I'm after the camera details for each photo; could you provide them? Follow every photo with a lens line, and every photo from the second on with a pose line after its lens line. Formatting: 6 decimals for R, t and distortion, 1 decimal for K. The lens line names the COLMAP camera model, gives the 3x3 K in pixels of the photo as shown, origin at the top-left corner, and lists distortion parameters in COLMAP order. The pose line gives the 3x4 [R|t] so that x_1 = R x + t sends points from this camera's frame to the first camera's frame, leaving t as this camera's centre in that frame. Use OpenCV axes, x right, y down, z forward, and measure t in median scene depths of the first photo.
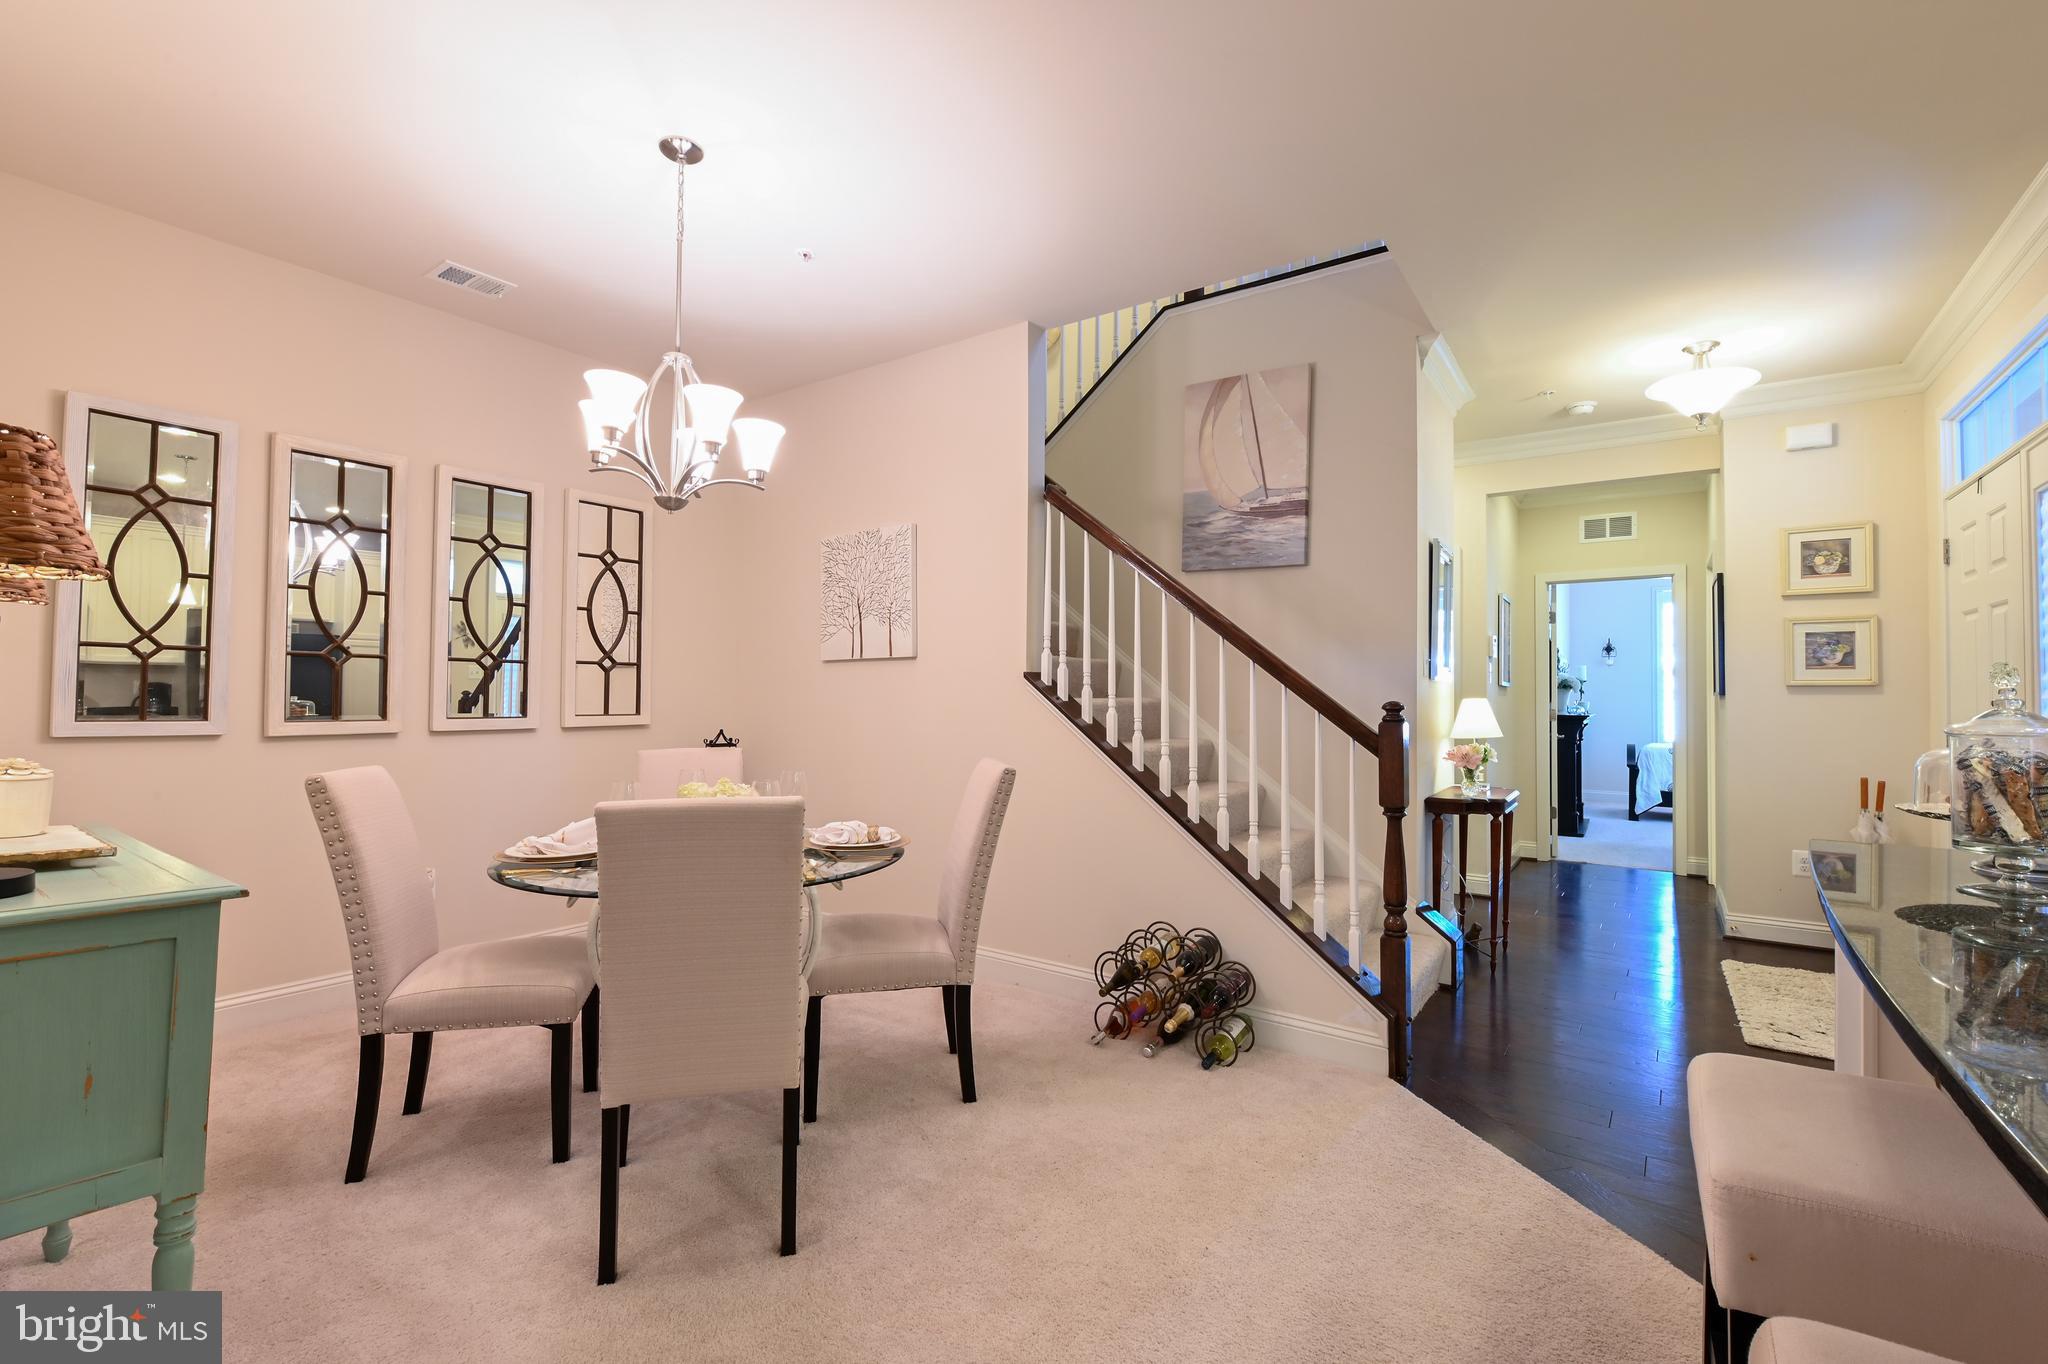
lens RADIAL K [[896.8, 0, 1031.0], [0, 896.8, 692.1], [0, 0, 1]] dist [0.008005, -0.000033]
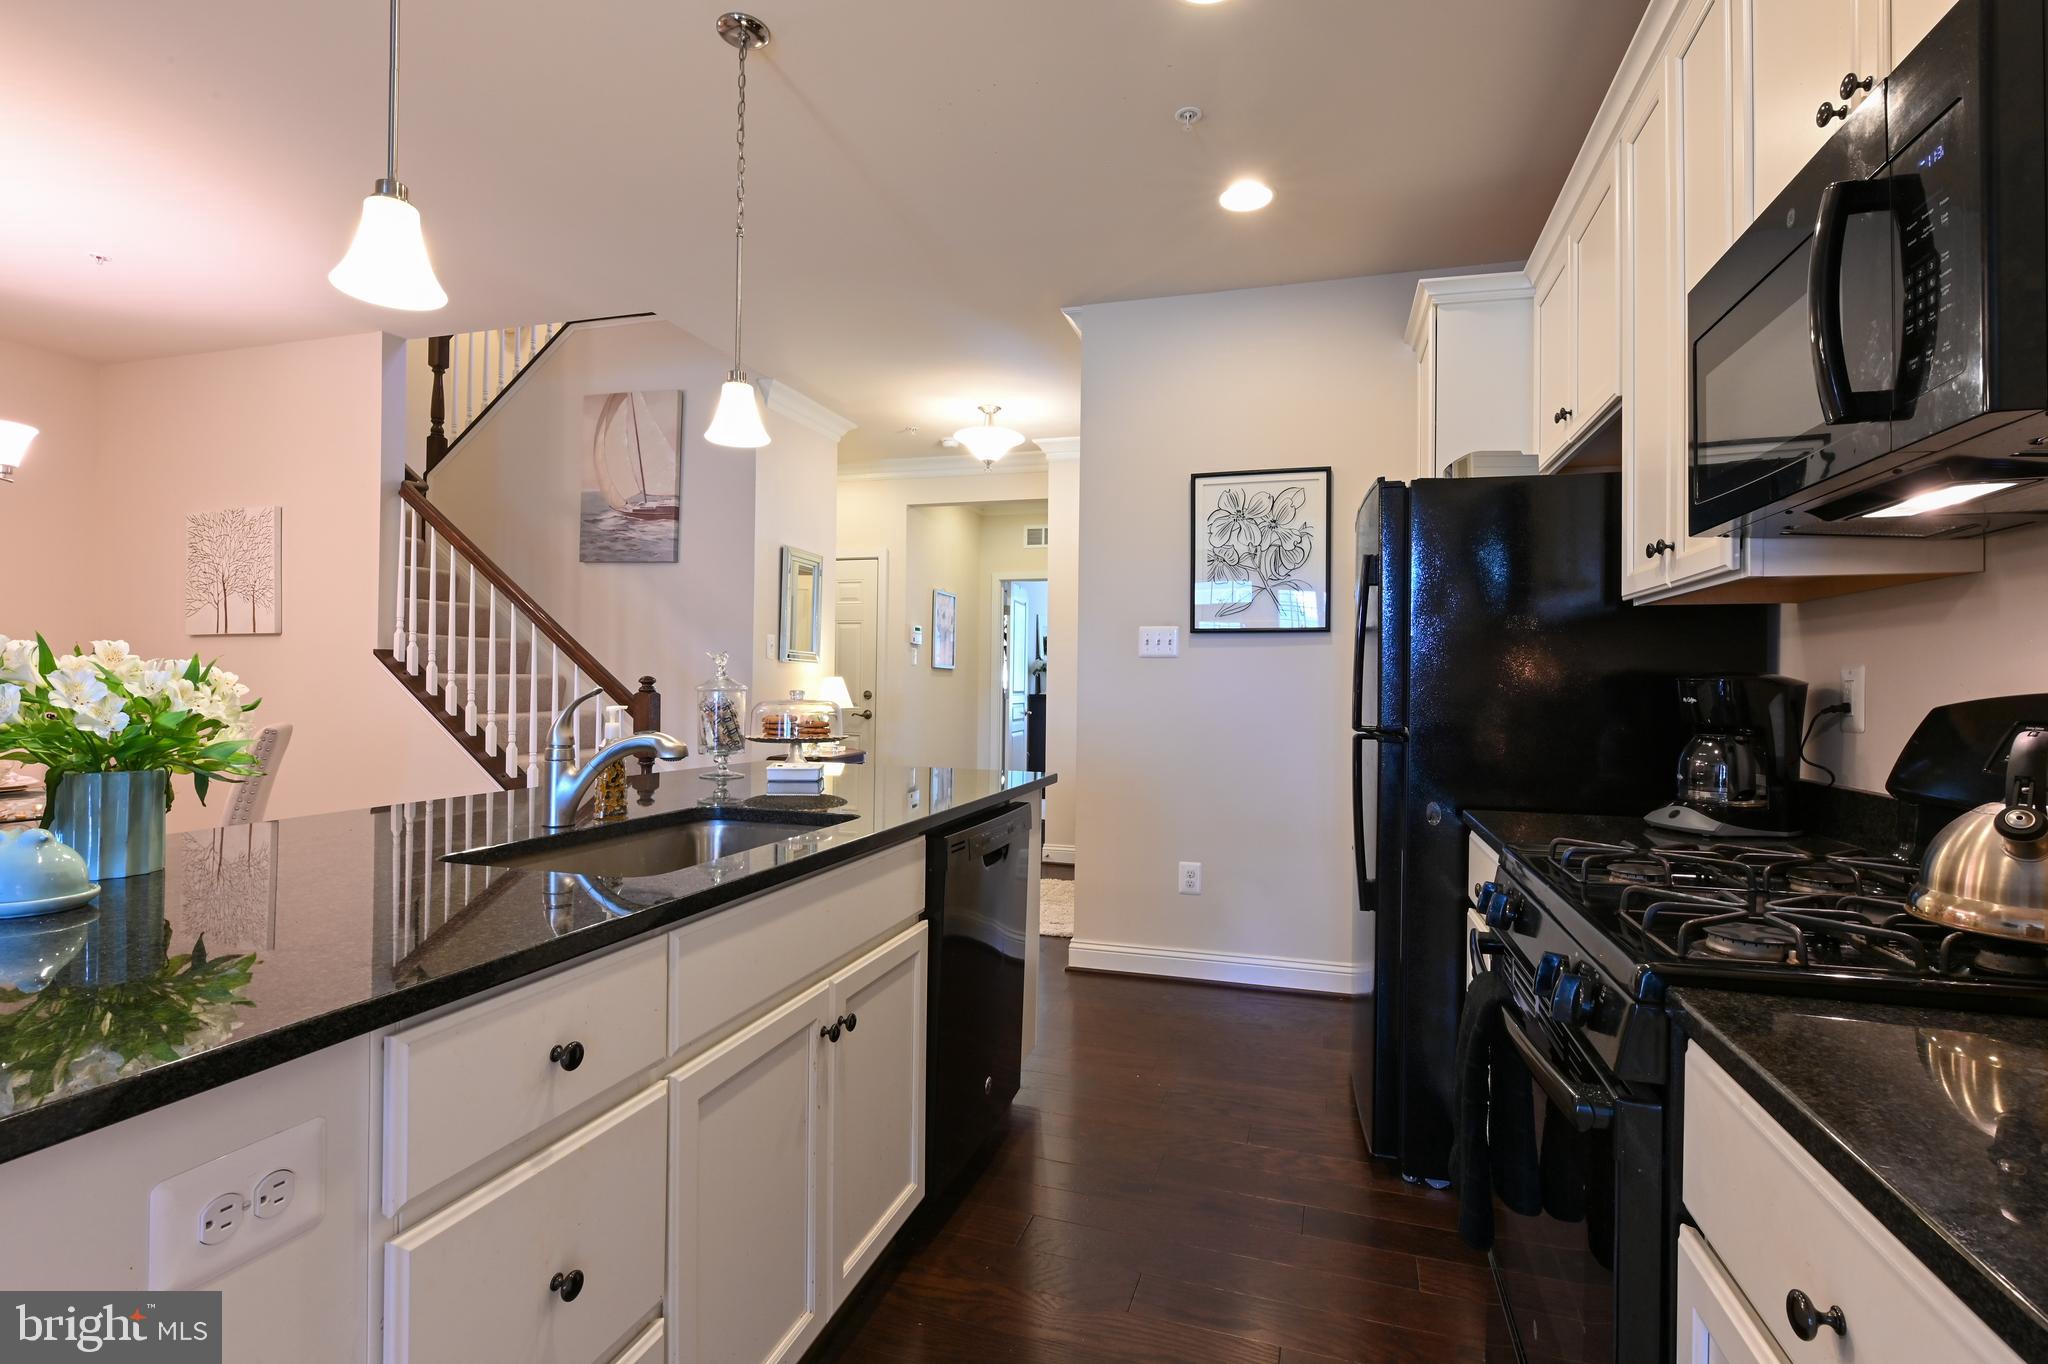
lens RADIAL K [[982.9, 0, 1029.0], [0, 982.9, 684.2], [0, 0, 1]] dist [0.001798, -0.001454]
pose [[0.951635, 0.004938, 0.307191, 0.351536], [-0.008124, 0.999926, 0.009094, 0.002851], [-0.307123, -0.011149, 0.951604, -0.367515]]
